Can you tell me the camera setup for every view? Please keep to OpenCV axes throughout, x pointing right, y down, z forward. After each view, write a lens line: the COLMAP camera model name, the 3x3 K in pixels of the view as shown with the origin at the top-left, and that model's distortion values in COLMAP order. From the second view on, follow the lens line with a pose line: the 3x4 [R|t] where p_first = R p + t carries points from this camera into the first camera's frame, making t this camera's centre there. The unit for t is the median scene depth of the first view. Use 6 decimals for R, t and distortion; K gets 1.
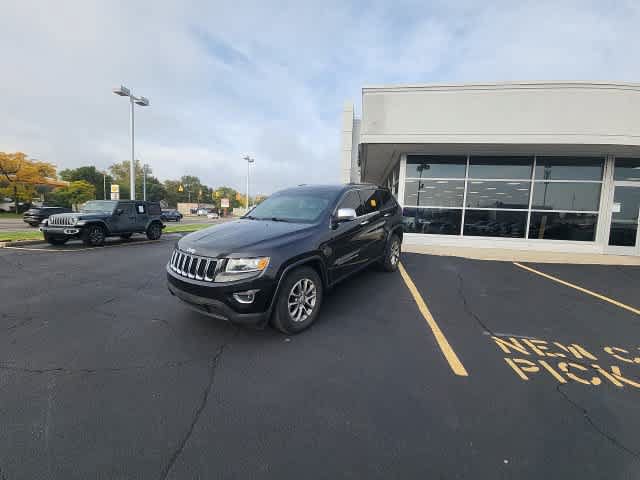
lens RADIAL K [[259.3, 0, 319.6], [0, 259.3, 238.5], [0, 0, 1]] dist [0.018331, -0.012898]
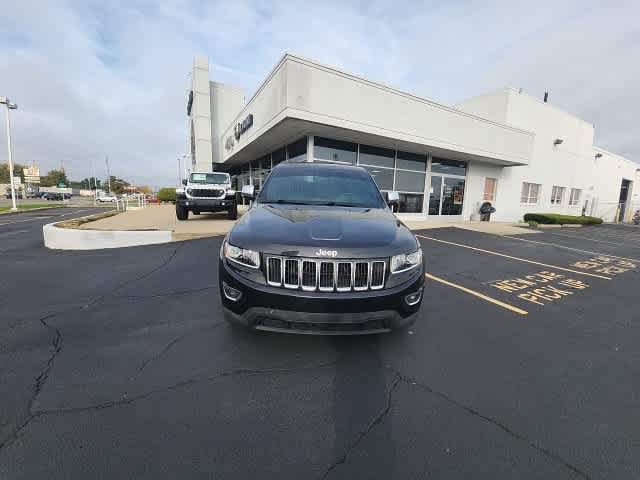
lens RADIAL K [[259.3, 0, 321.0], [0, 259.3, 239.7], [0, 0, 1]] dist [0.018331, -0.012898]
pose [[0.790908, -0.104790, 0.602897, -0.440946], [0.051499, 0.993132, 0.105060, -0.031190], [-0.609765, -0.052044, 0.790872, 0.221190]]
